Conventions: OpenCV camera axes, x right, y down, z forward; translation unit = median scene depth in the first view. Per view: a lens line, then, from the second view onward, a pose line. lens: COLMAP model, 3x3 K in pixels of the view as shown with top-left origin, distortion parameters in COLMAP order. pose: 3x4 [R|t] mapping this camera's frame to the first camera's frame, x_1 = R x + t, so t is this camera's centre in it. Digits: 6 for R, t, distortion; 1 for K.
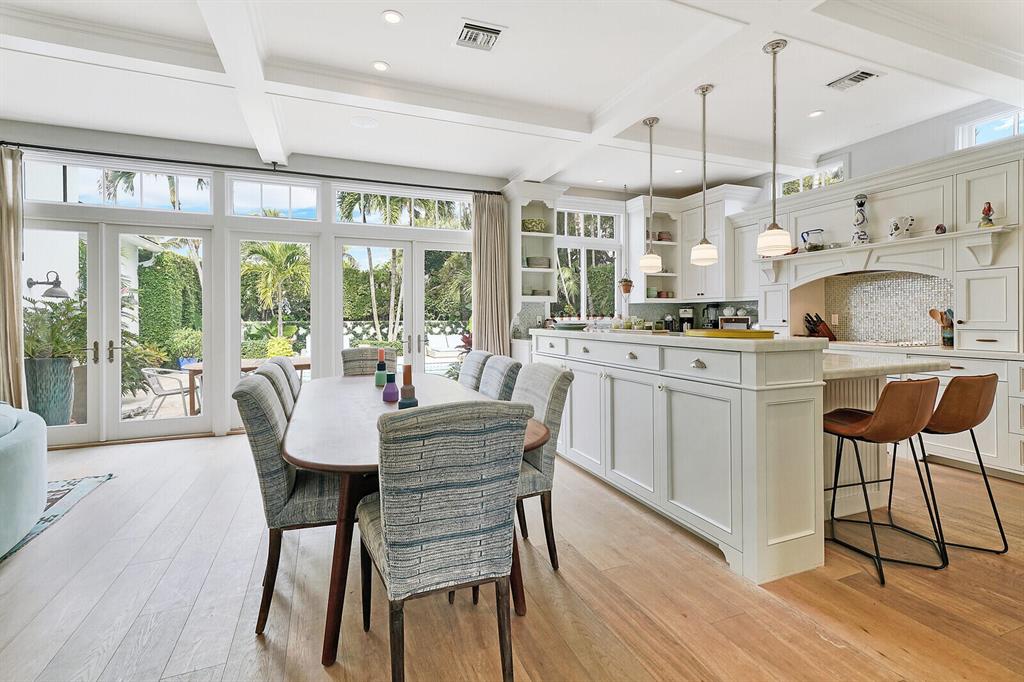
lens RADIAL K [[459.3, 0, 507.5], [0, 459.3, 319.1], [0, 0, 1]] dist [-0.004286, 0.000833]
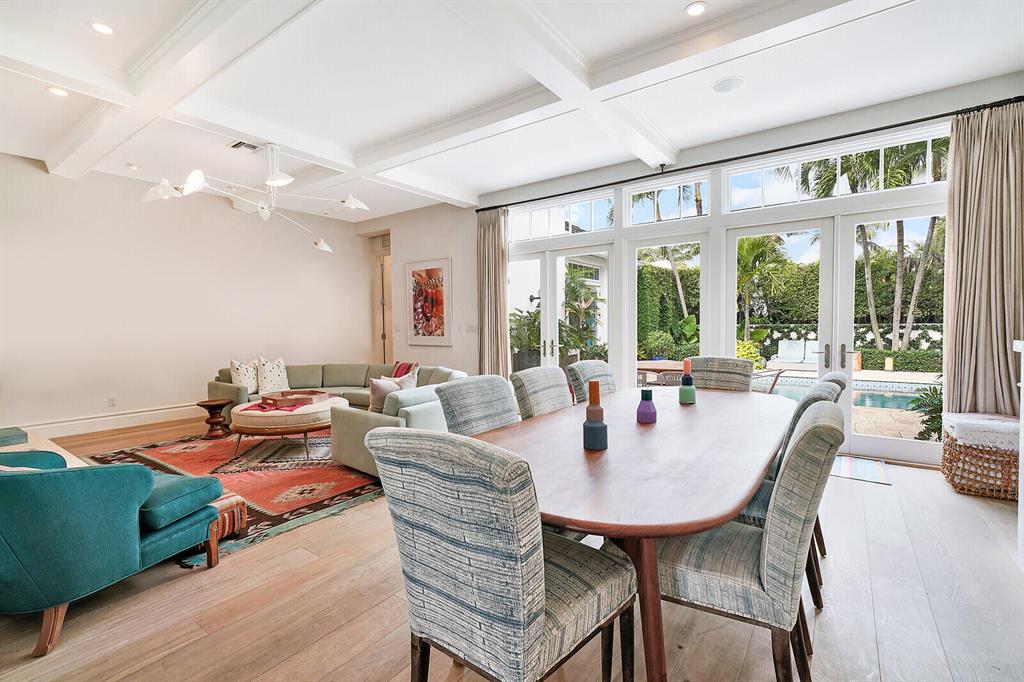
lens RADIAL K [[459.3, 0, 512.4], [0, 459.3, 337.5], [0, 0, 1]] dist [-0.004286, 0.000833]
pose [[0.528106, 0.023564, -0.848851, 0.186106], [0.005566, 0.999497, 0.031208, -0.001794], [0.849160, -0.021206, 0.527710, 0.207164]]
